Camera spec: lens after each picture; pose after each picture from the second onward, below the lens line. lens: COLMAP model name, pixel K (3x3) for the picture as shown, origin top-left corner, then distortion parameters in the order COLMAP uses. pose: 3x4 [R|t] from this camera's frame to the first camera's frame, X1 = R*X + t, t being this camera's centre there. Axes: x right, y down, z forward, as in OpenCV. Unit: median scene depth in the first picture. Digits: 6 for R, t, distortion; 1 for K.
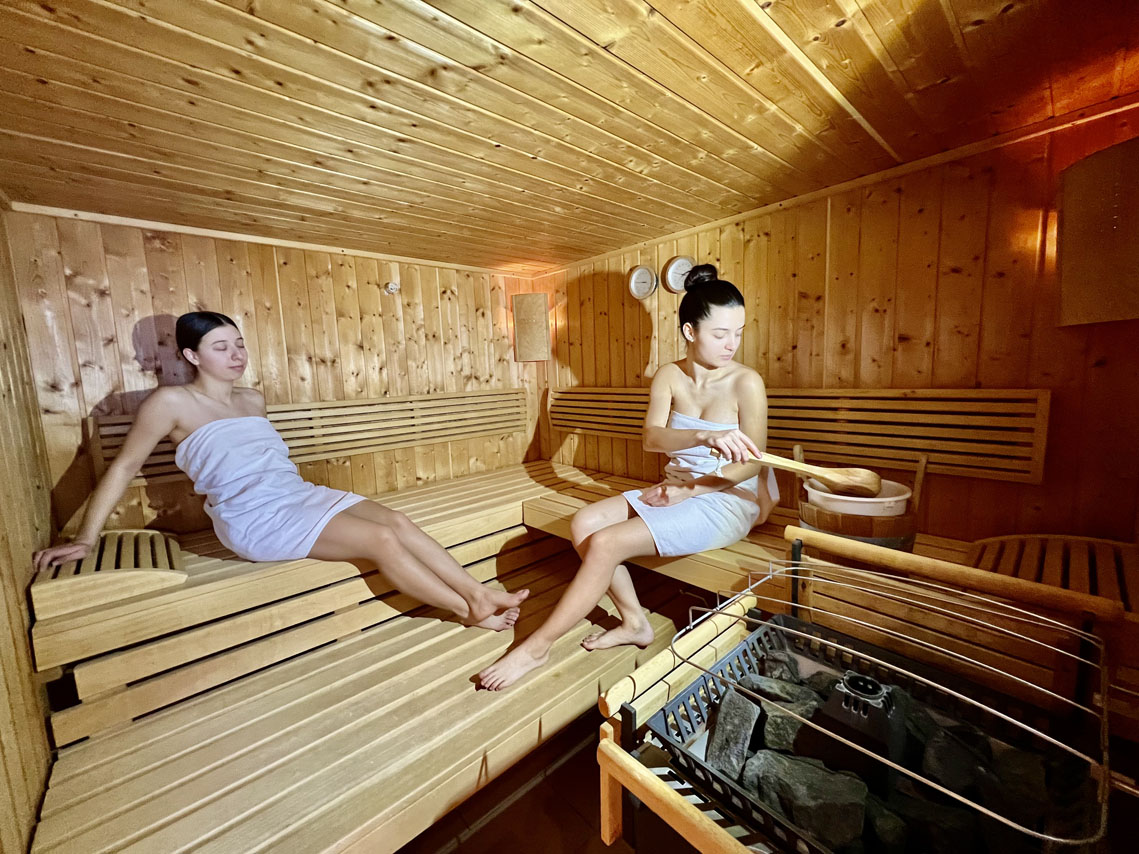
lens RADIAL K [[457.4, 0, 570.8], [0, 457.4, 424.6], [0, 0, 1]] dist [-0.003686, 0.000654]
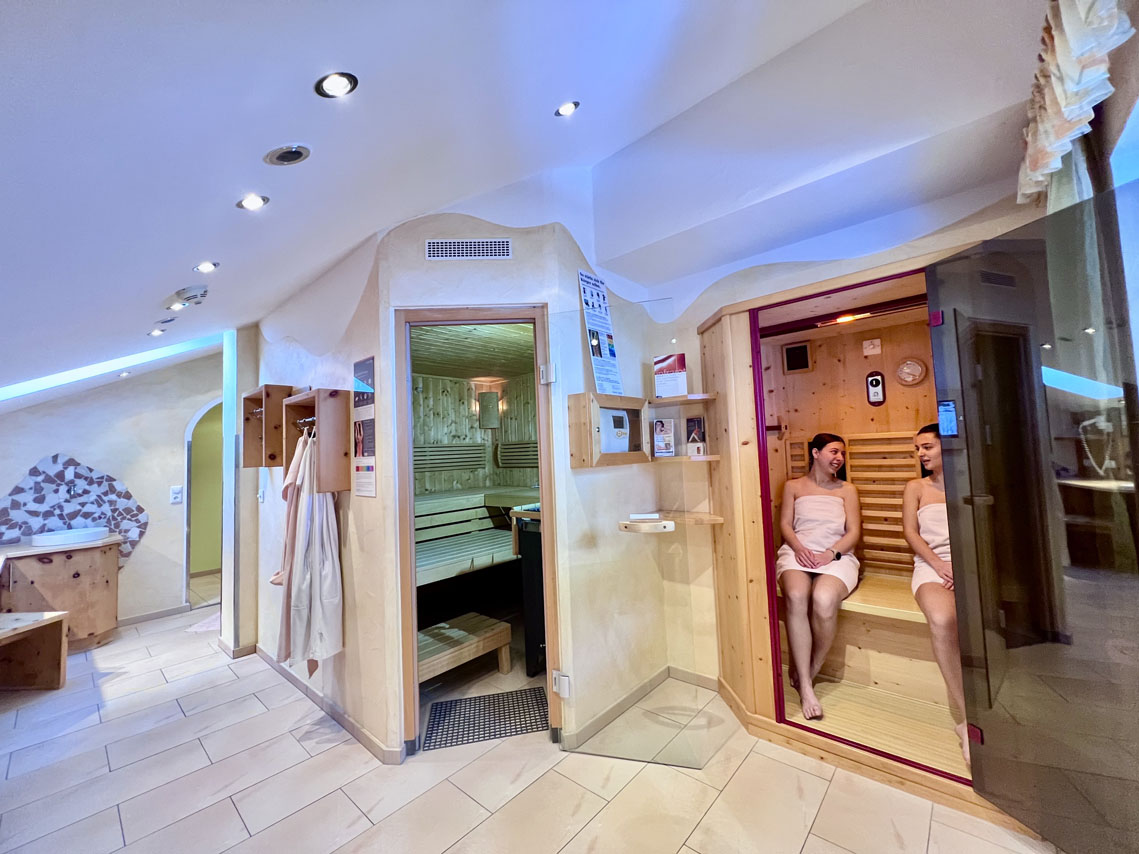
lens RADIAL K [[457.4, 0, 570.3], [0, 457.4, 424.3], [0, 0, 1]] dist [-0.003686, 0.000654]
pose [[0.994760, -0.000832, 0.102229, 0.089870], [0.019686, 0.982811, -0.183563, 0.337062], [-0.100320, 0.184613, 0.977678, -1.467647]]
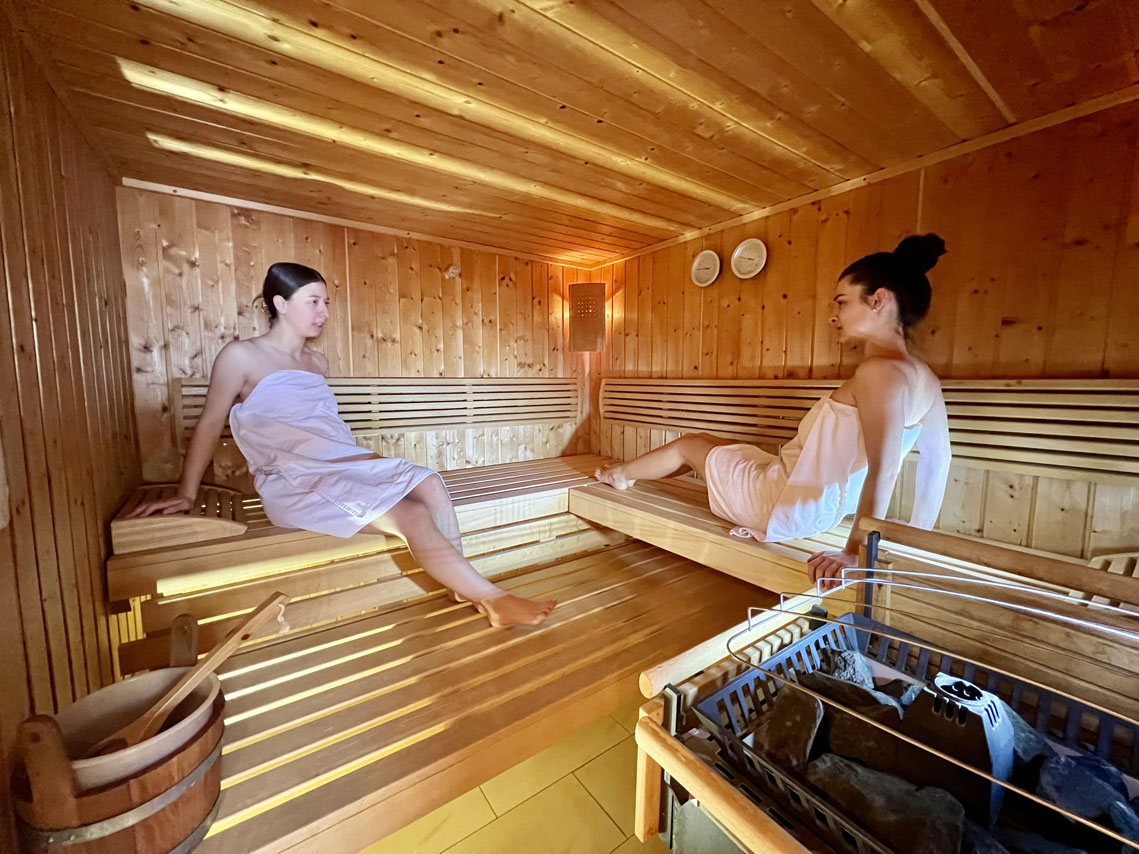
lens RADIAL K [[457.4, 0, 570.2], [0, 457.4, 424.9], [0, 0, 1]] dist [-0.003686, 0.000654]
pose [[0.992399, 0.050333, -0.112300, 0.000105], [-0.052362, 0.998513, -0.015192, 0.064620], [0.111369, 0.020957, 0.993558, 0.036667]]
